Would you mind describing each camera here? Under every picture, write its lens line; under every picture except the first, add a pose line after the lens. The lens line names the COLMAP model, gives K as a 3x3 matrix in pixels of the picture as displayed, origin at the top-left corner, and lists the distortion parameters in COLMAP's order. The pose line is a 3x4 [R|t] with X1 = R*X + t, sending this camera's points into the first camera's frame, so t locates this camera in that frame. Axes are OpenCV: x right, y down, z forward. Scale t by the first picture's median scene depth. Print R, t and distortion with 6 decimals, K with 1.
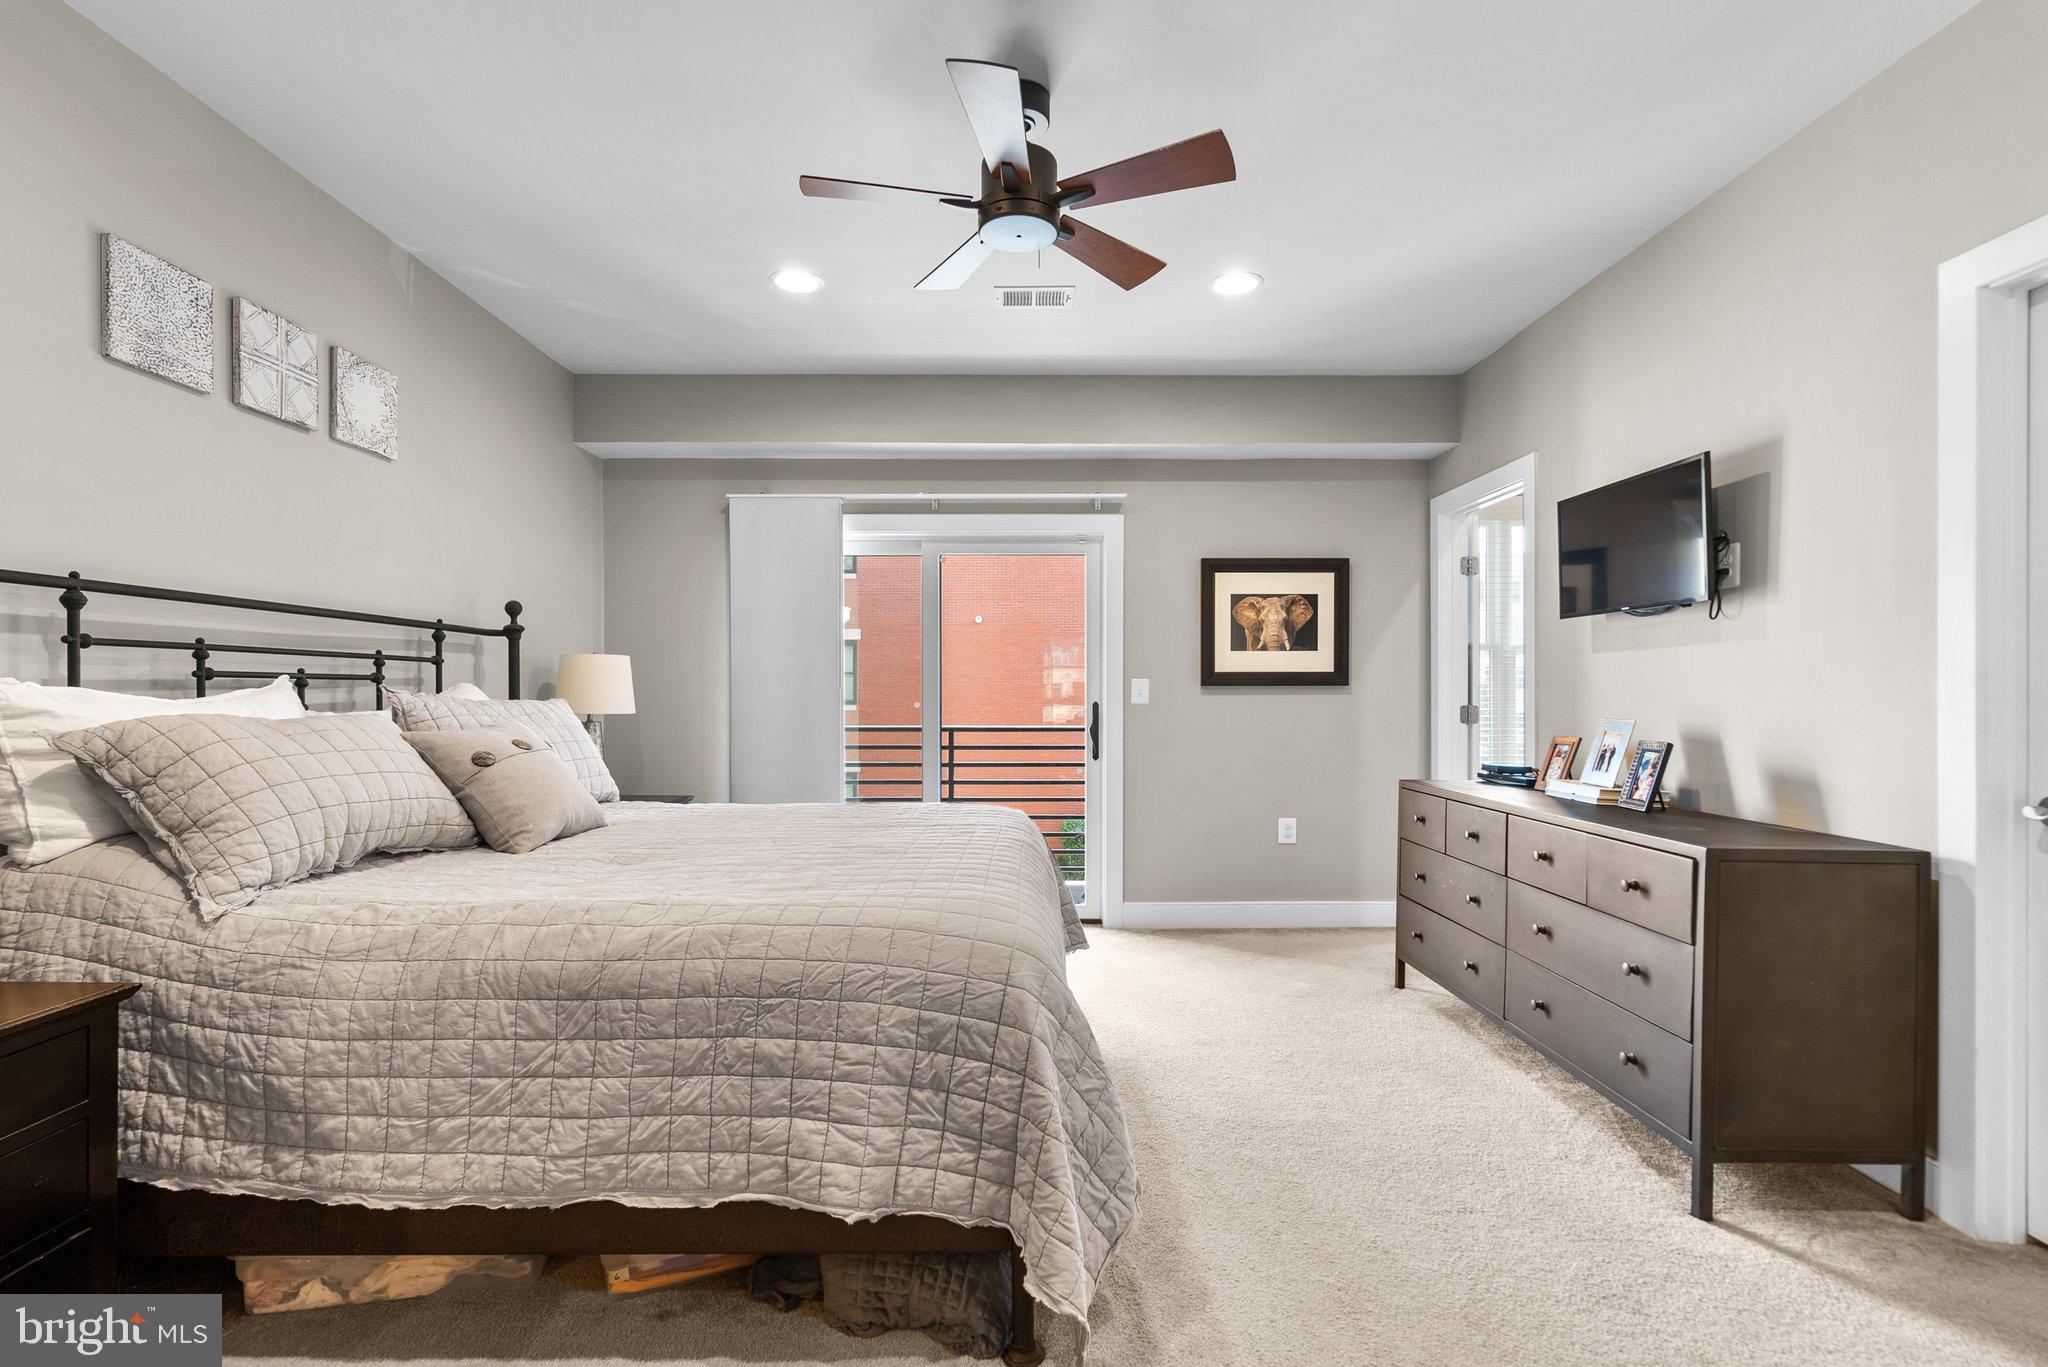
lens RADIAL K [[940.0, 0, 1016.0], [0, 940.0, 688.9], [0, 0, 1]] dist [-0.007013, 0.003228]
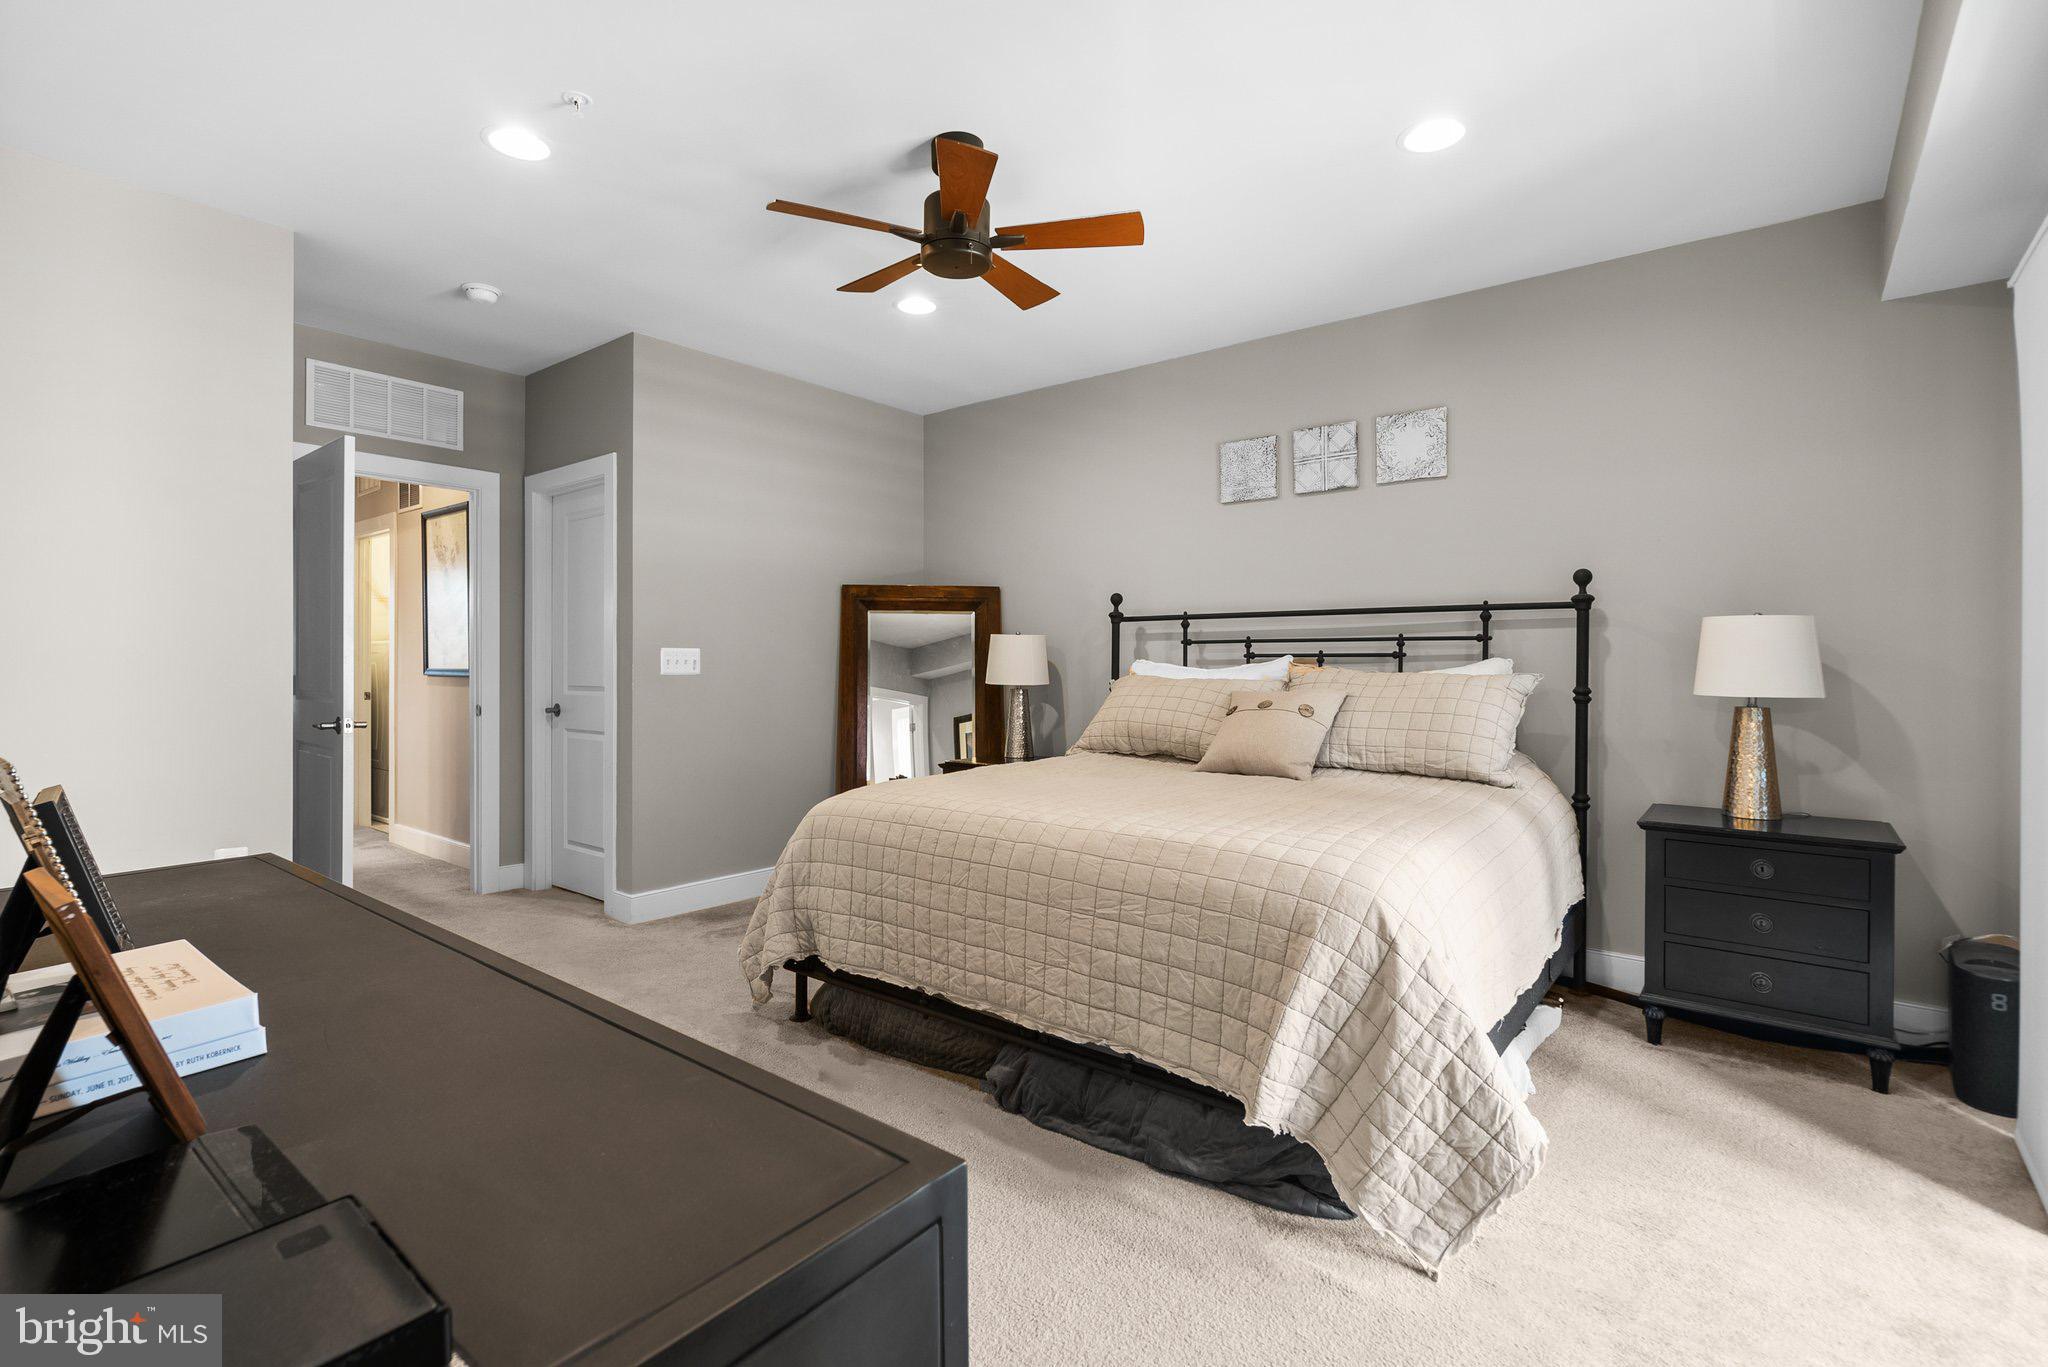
lens RADIAL K [[940.0, 0, 1026.0], [0, 940.0, 674.9], [0, 0, 1]] dist [-0.007013, 0.003228]
pose [[-0.615932, 0.004885, -0.787784, 0.798946], [-0.000919, 0.999976, 0.006919, 0.009081], [0.787799, 0.004985, -0.615913, 1.656951]]
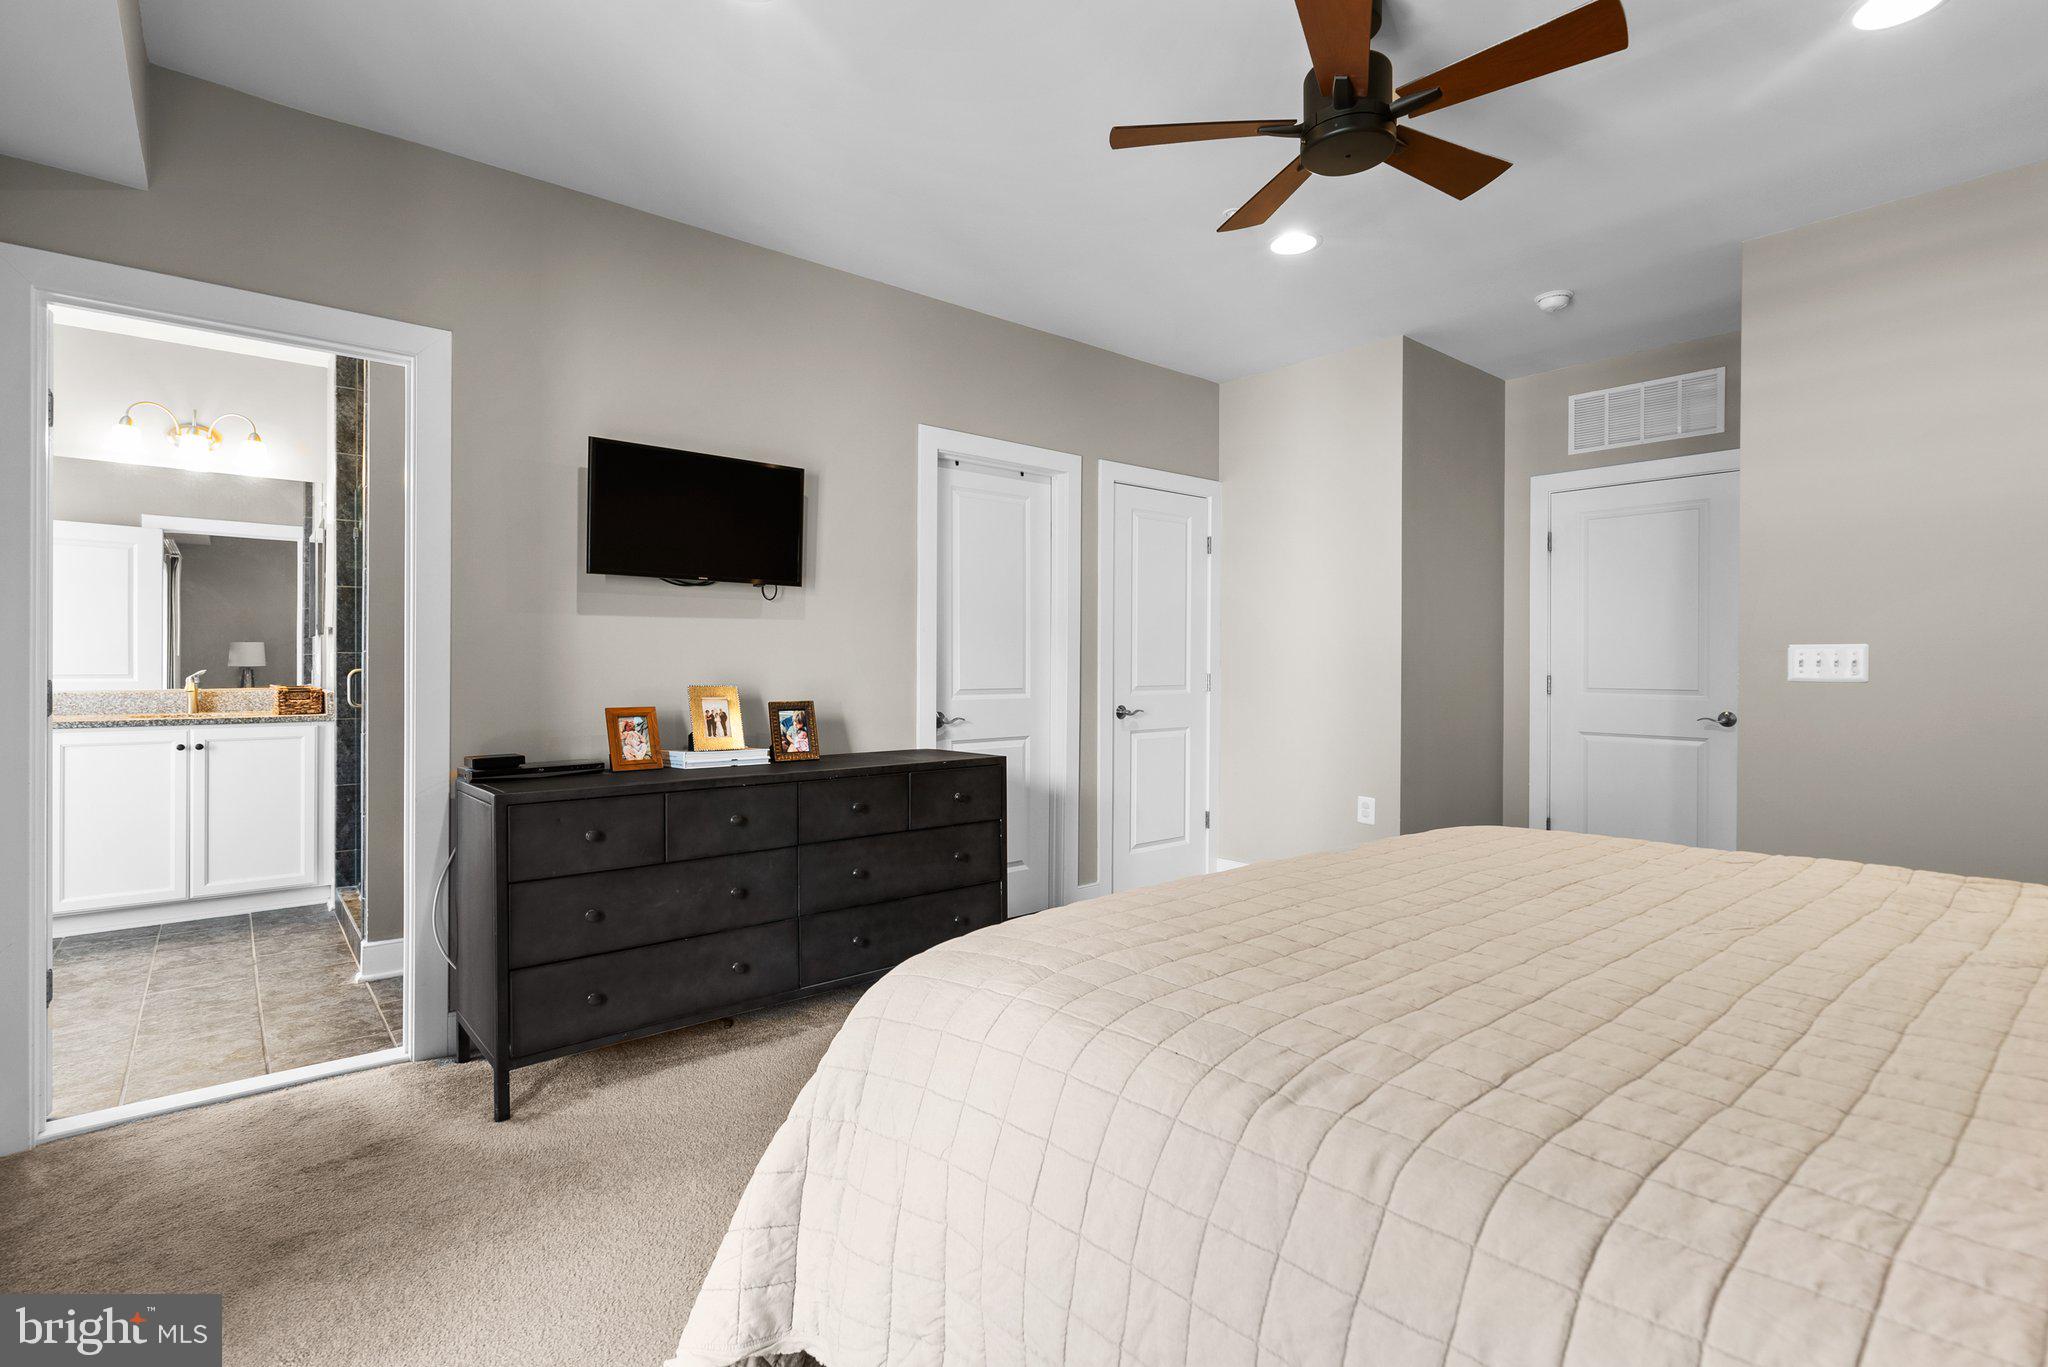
lens RADIAL K [[940.0, 0, 1006.2], [0, 940.0, 664.1], [0, 0, 1]] dist [-0.007013, 0.003228]
pose [[-0.629281, -0.005162, 0.777161, -0.450925], [-0.007987, 0.999968, 0.000174, 0.007774], [-0.777137, -0.006098, -0.629302, 1.696278]]
